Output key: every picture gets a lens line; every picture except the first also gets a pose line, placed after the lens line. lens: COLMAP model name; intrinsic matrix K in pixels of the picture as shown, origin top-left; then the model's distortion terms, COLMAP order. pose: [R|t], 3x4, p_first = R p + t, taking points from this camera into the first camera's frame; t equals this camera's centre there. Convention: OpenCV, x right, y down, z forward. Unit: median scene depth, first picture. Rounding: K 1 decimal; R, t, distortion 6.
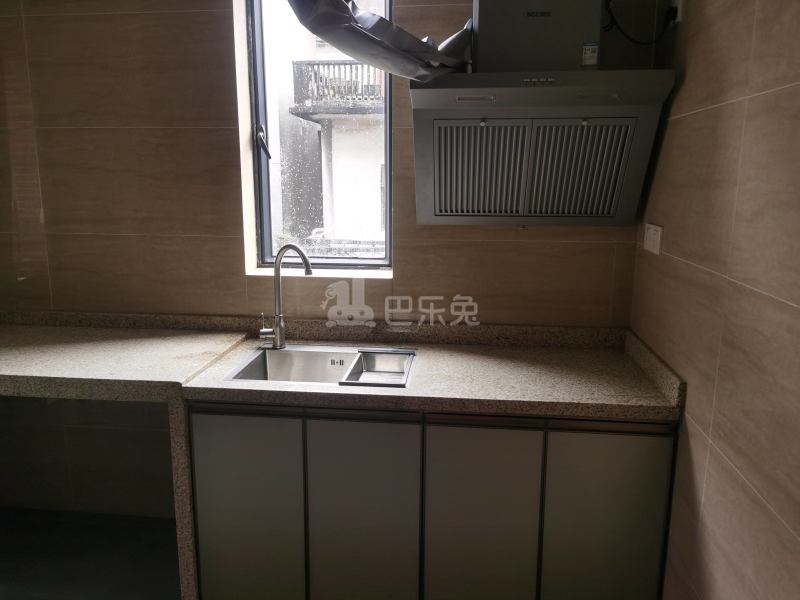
lens RADIAL K [[632.7, 0, 400.0], [0, 632.7, 300.0], [0, 0, 1]] dist [0.042558, 0.000398]
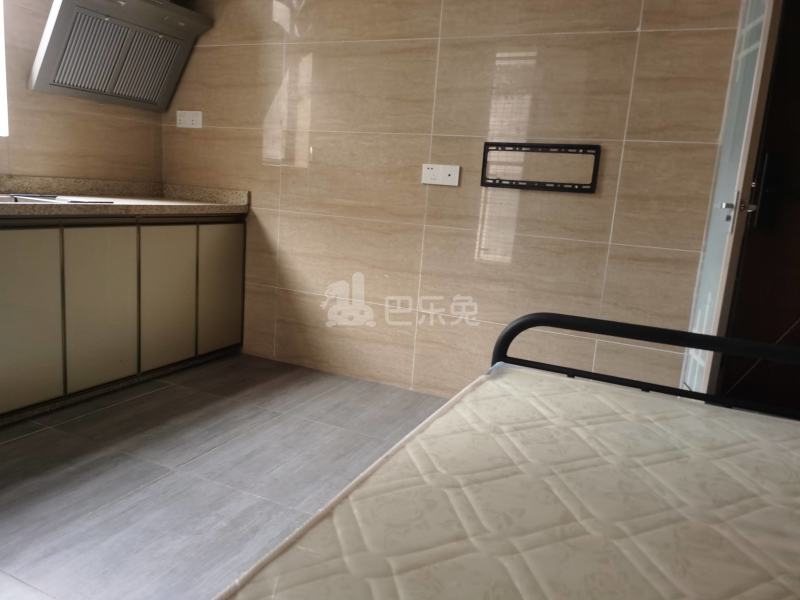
lens RADIAL K [[632.7, 0, 400.0], [0, 632.7, 300.0], [0, 0, 1]] dist [0.042558, 0.000398]
pose [[0.333029, -0.153772, 0.930293, -1.136164], [0.122466, 0.985310, 0.119025, 0.259013], [-0.934930, 0.074290, 0.346968, -0.057222]]
